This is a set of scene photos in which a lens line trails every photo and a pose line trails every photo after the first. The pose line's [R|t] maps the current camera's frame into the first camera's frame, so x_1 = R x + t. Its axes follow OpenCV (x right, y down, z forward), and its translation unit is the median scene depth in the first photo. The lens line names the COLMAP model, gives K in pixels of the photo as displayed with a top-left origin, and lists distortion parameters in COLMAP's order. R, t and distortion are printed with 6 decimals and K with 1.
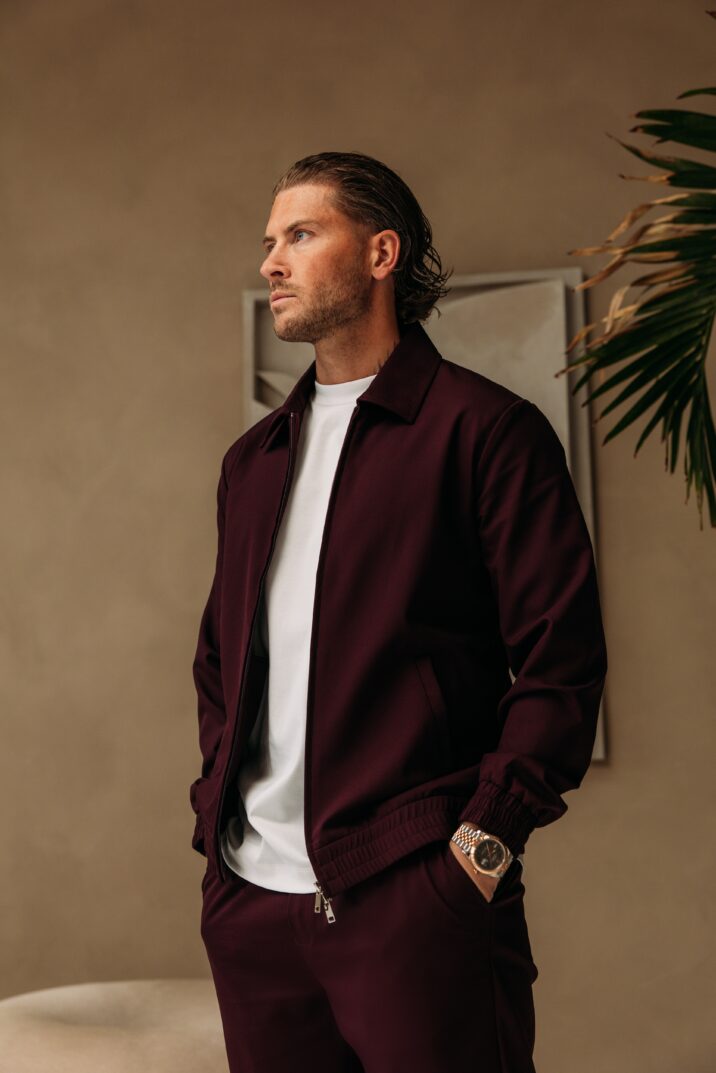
lens RADIAL K [[1369.4, 0, 342.9], [0, 1369.4, 534.6], [0, 0, 1]] dist [-0.016497, 0.000000]
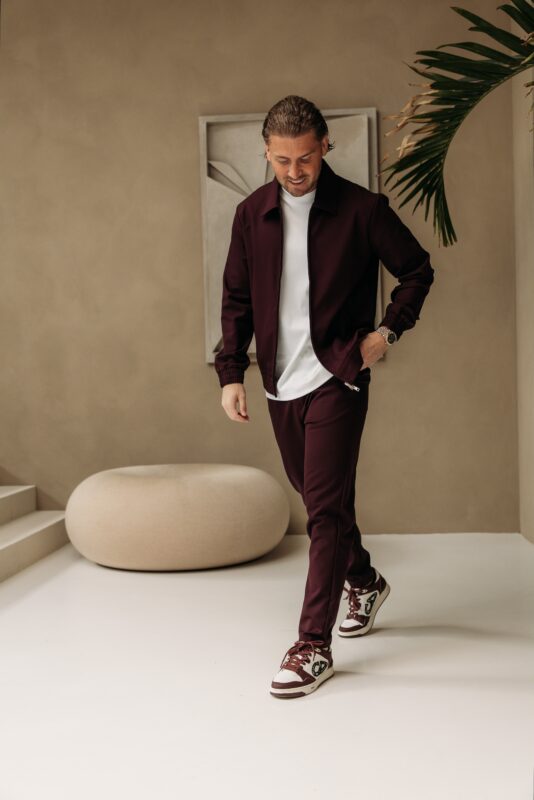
lens RADIAL K [[869.3, 0, 271.8], [0, 869.3, 393.2], [0, 0, 1]] dist [0.004073, 0.000000]
pose [[0.995345, -0.018193, 0.094641, -0.160324], [0.001513, 0.984851, 0.173397, -0.015977], [-0.096362, -0.172447, 0.980294, -0.441462]]
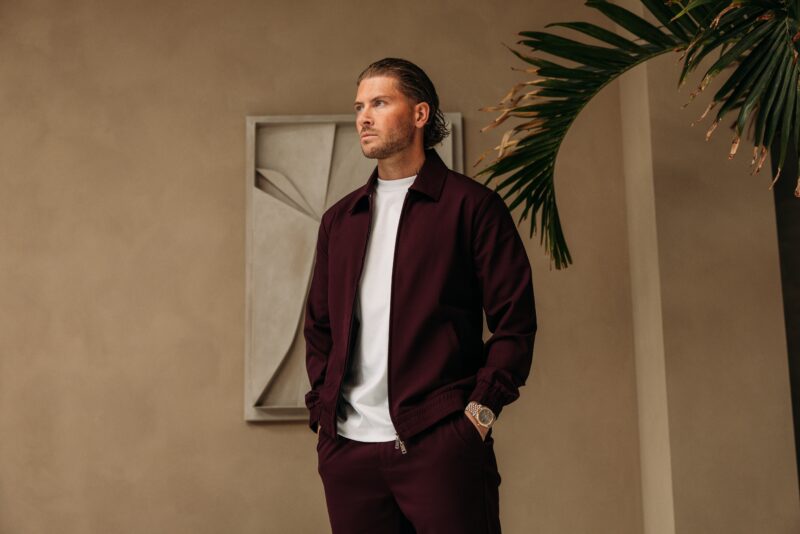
lens RADIAL K [[1002.5, 0, 402.4], [0, 1002.5, 267.0], [0, 0, 1]] dist [0.006573, 0.000000]
pose [[0.984785, 0.022087, 0.172368, -0.156588], [-0.018144, 0.999537, -0.024415, 0.029481], [-0.172827, 0.020916, 0.984730, -0.253485]]
